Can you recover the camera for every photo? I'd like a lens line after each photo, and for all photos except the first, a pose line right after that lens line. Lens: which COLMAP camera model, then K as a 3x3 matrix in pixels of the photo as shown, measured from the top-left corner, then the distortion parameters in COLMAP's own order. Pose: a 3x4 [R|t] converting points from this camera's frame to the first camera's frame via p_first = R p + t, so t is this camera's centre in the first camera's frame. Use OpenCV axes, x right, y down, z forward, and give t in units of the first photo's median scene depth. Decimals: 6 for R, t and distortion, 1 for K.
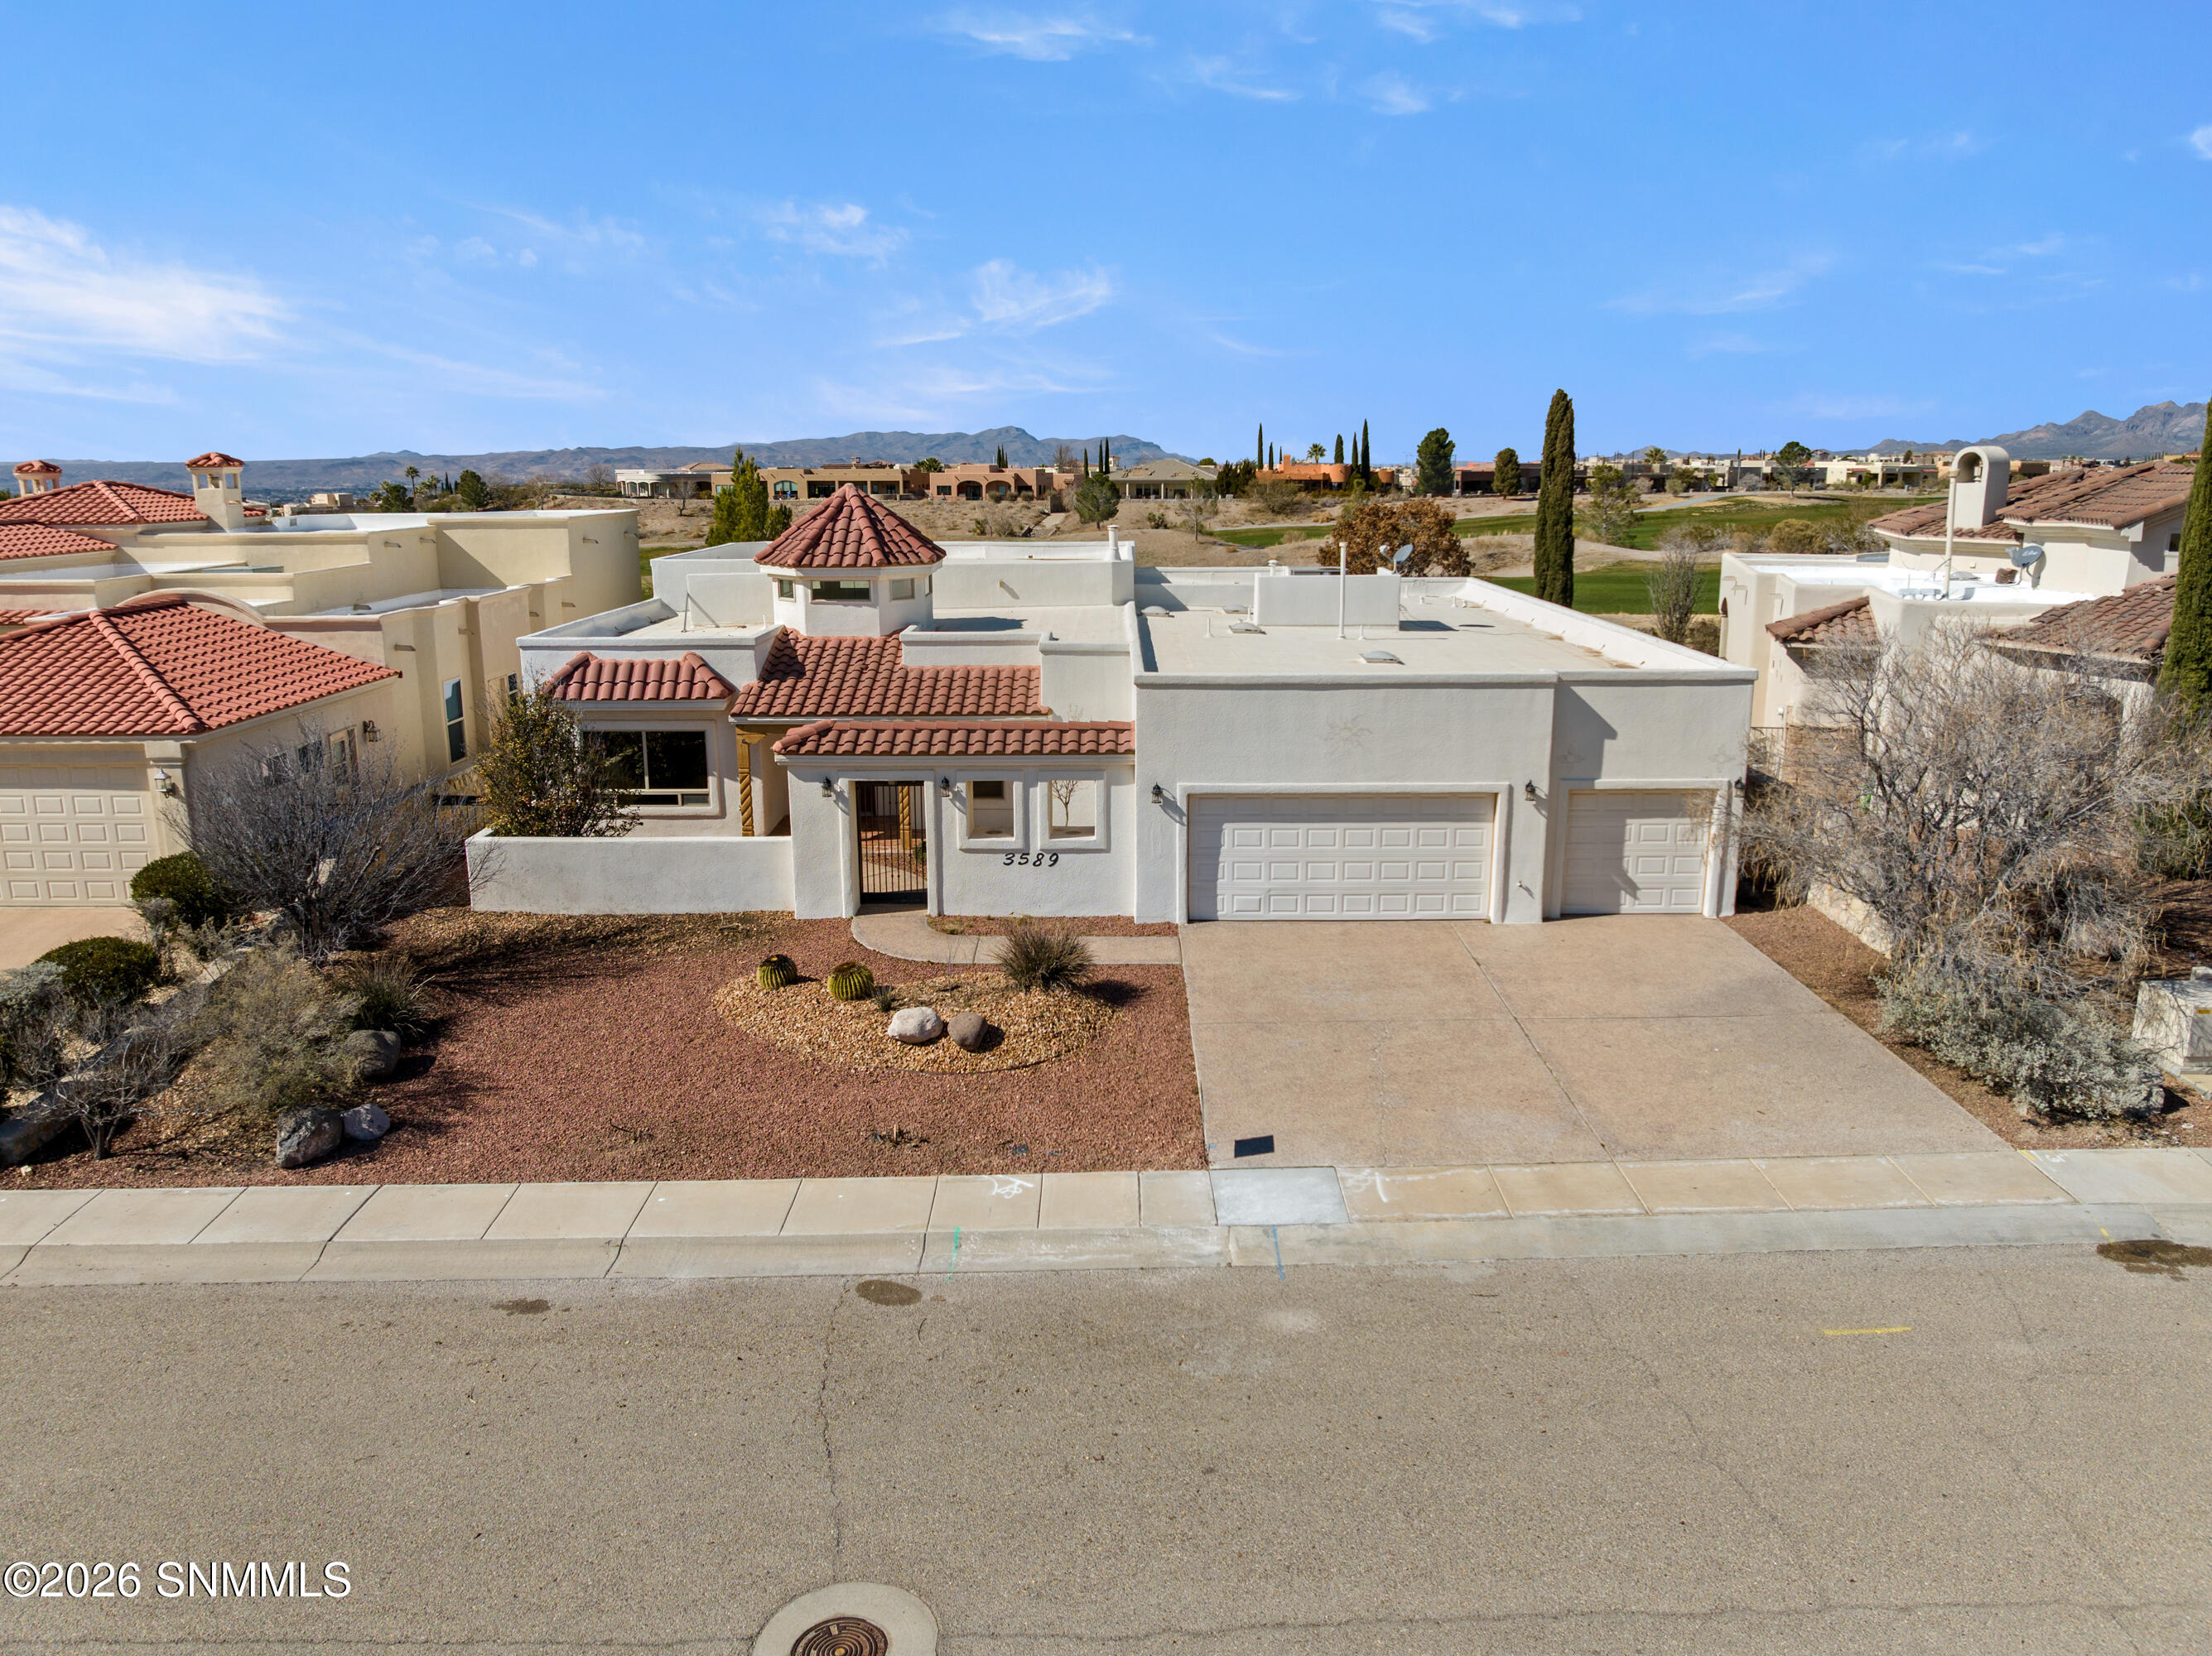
lens RADIAL K [[1553.8, 0, 1114.2], [0, 1553.8, 816.5], [0, 0, 1]] dist [-0.044726, 0.010311]
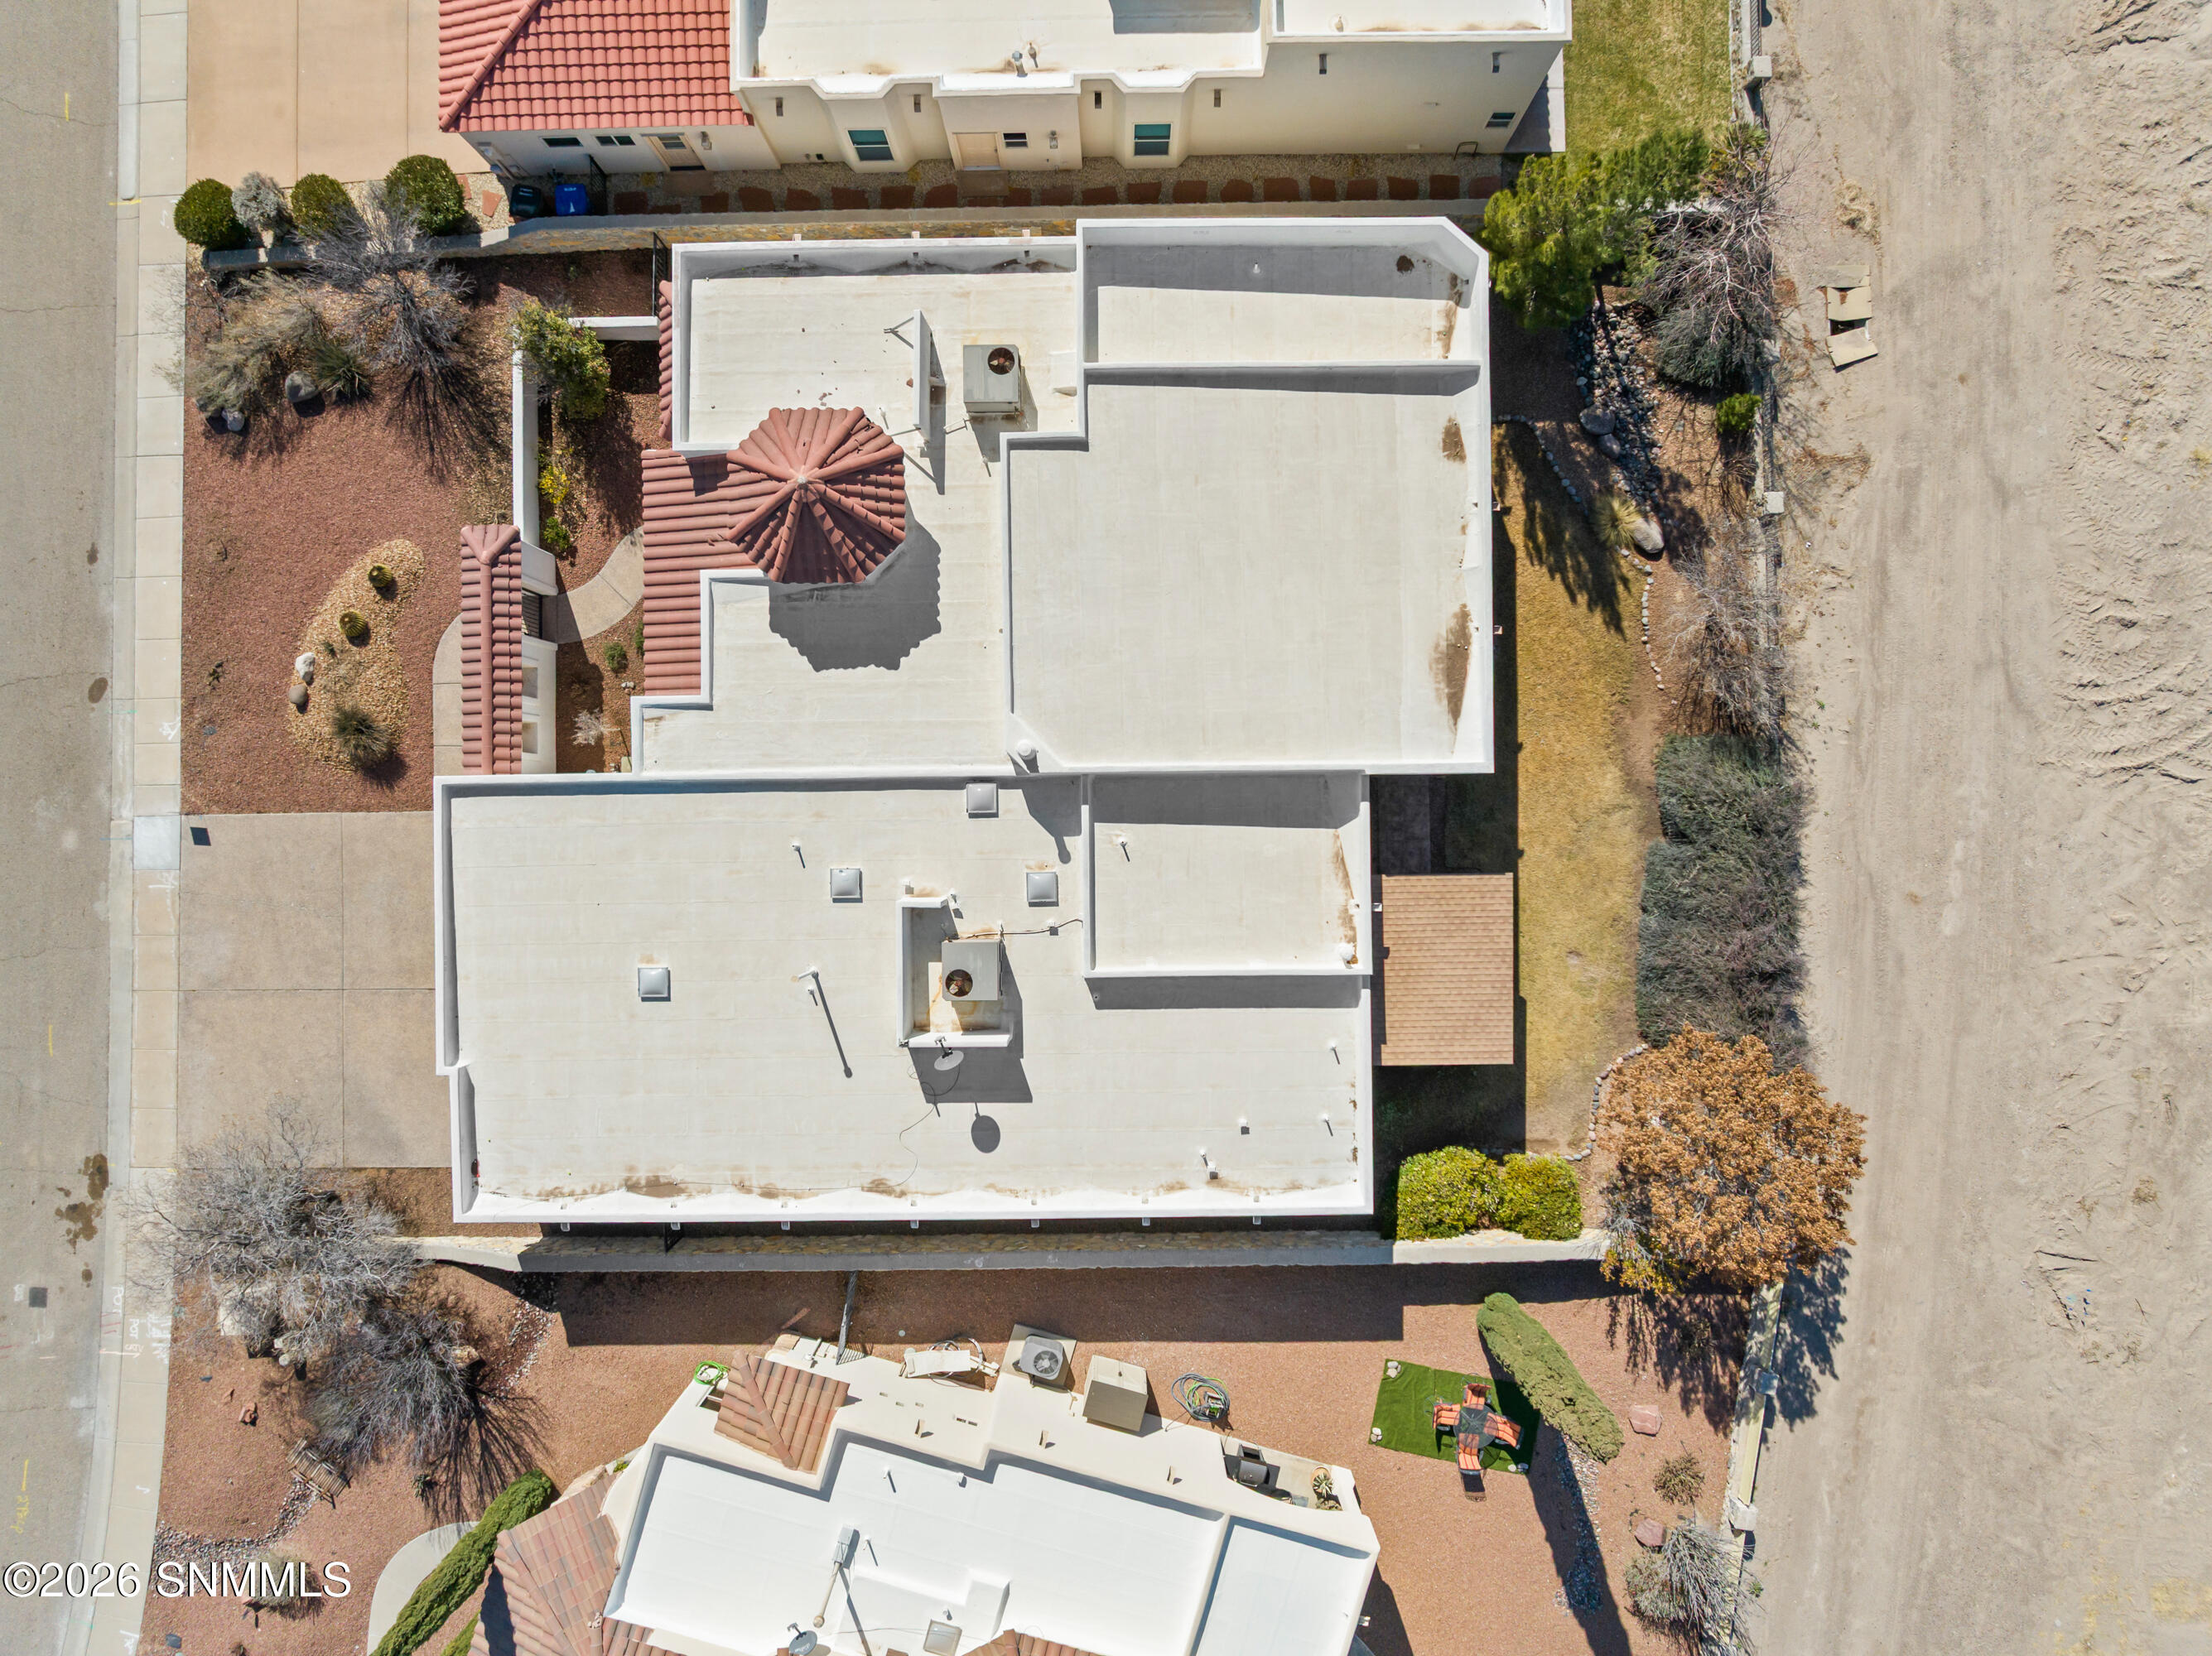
lens RADIAL K [[1553.8, 0, 1114.2], [0, 1553.8, 816.5], [0, 0, 1]] dist [-0.044726, 0.010311]
pose [[0.012813, 0.999916, -0.002030, 0.057687], [-0.220864, 0.004810, 0.975293, -1.544135], [0.975220, -0.012048, 0.220907, 1.245461]]
